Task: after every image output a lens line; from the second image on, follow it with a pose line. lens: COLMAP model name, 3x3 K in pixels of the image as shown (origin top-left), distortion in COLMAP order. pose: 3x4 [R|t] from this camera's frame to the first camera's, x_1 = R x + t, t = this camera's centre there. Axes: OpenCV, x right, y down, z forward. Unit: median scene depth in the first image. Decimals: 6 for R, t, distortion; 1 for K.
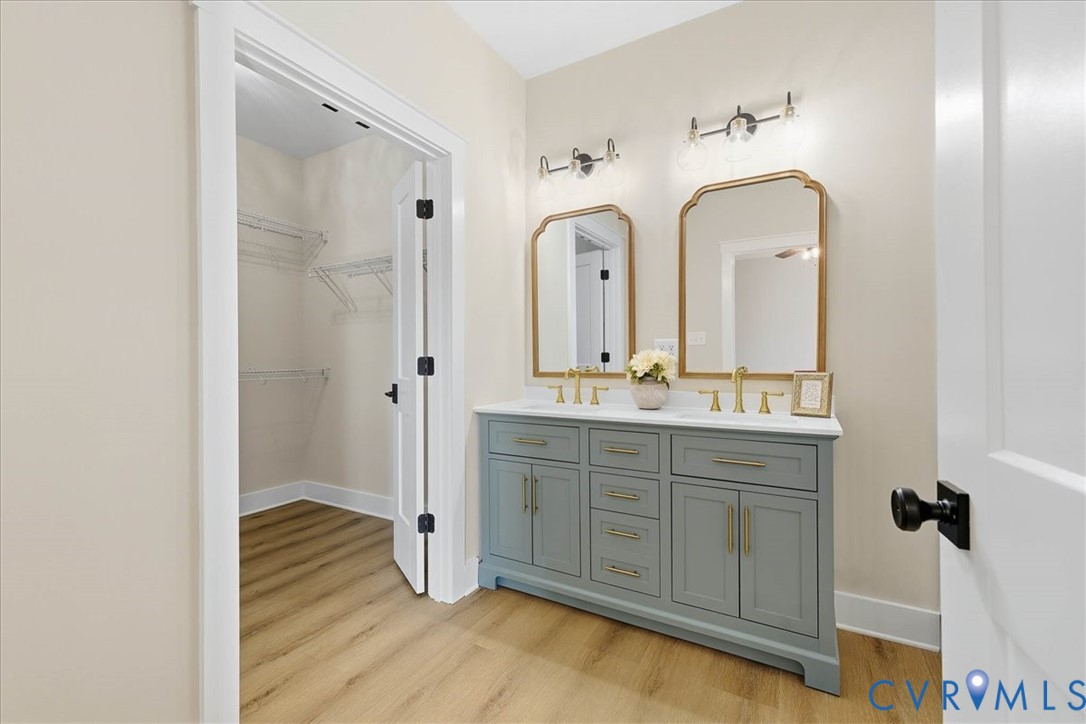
lens RADIAL K [[457.5, 0, 545.6], [0, 457.5, 360.4], [0, 0, 1]] dist [0.002092, 0.000167]
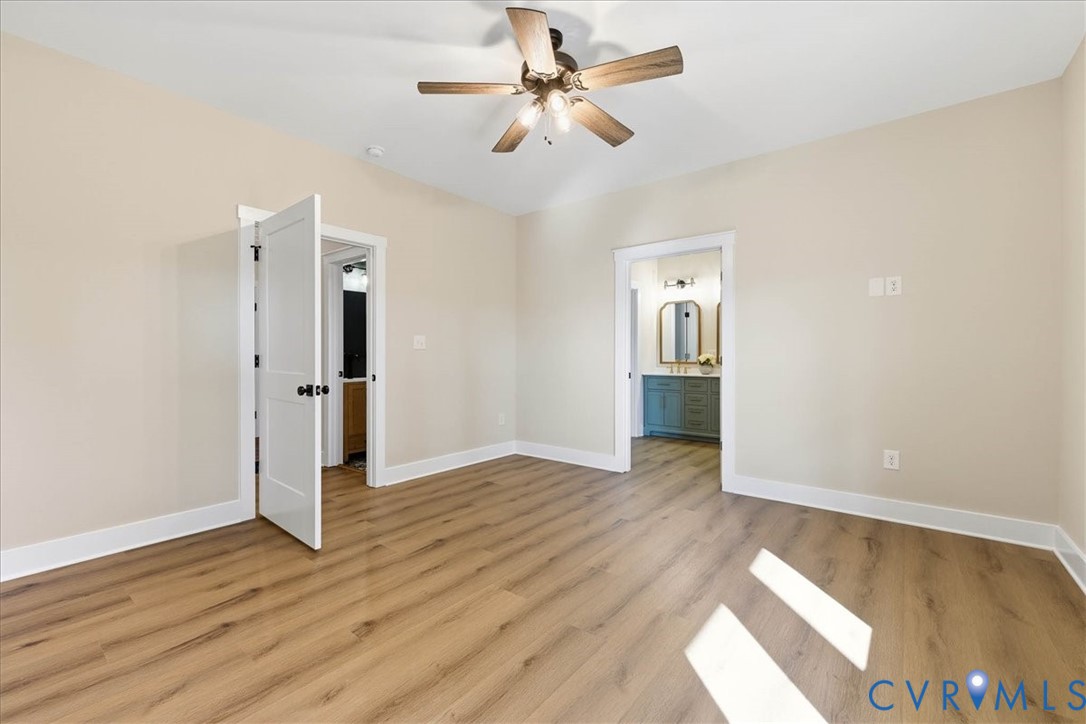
lens RADIAL K [[457.5, 0, 545.6], [0, 457.5, 360.4], [0, 0, 1]] dist [0.002092, 0.000167]
pose [[0.988283, 0.007571, -0.152447, -0.302881], [-0.007191, 0.999970, 0.003038, 0.015736], [0.152465, -0.001906, 0.988307, -1.844160]]
